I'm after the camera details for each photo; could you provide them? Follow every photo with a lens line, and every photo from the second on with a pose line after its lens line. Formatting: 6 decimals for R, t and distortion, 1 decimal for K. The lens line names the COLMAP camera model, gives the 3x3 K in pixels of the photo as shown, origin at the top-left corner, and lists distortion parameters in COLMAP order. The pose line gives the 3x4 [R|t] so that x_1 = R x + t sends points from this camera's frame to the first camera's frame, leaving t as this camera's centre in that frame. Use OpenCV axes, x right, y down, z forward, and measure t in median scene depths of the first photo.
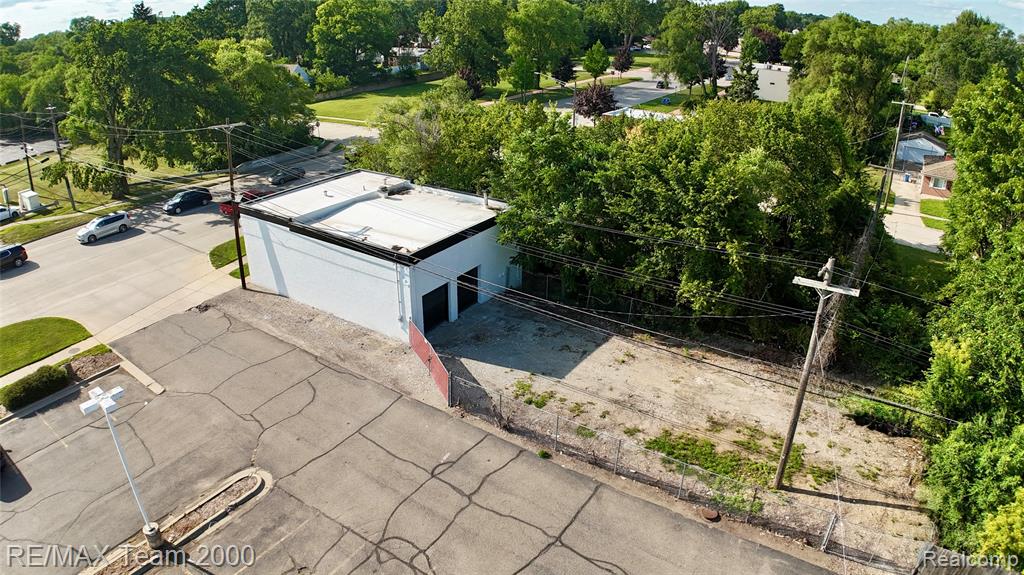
lens RADIAL K [[625.4, 0, 516.7], [0, 625.4, 283.1], [0, 0, 1]] dist [-0.165355, 0.003322]
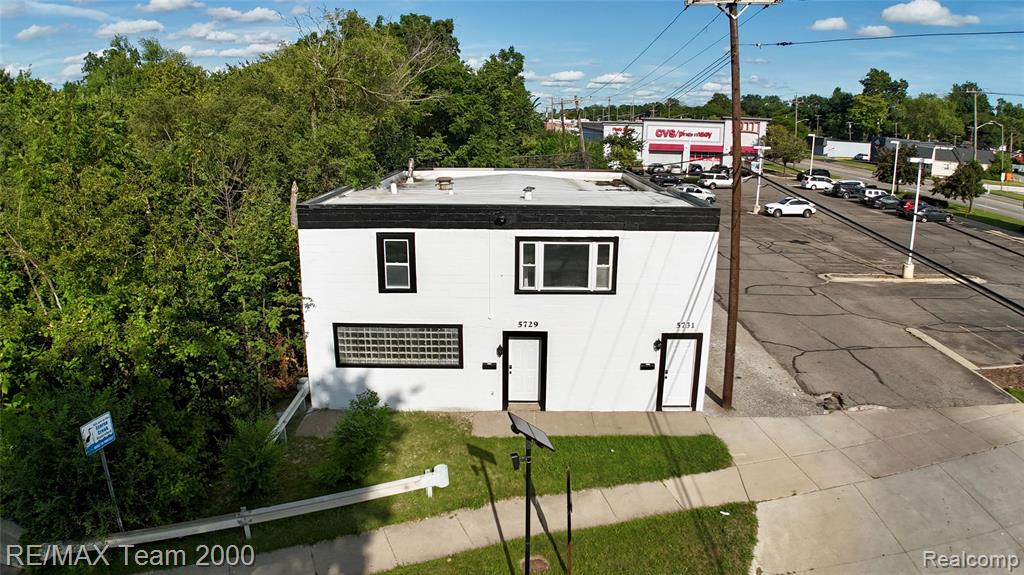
lens RADIAL K [[642.9, 0, 512.0], [0, 642.9, 287.5], [0, 0, 1]] dist [-0.168066, 0.005271]
pose [[-0.541611, -0.222830, 0.810558, -0.865489], [0.346285, 0.819477, 0.456667, -0.382651], [-0.765993, 0.528020, -0.366675, 1.518326]]
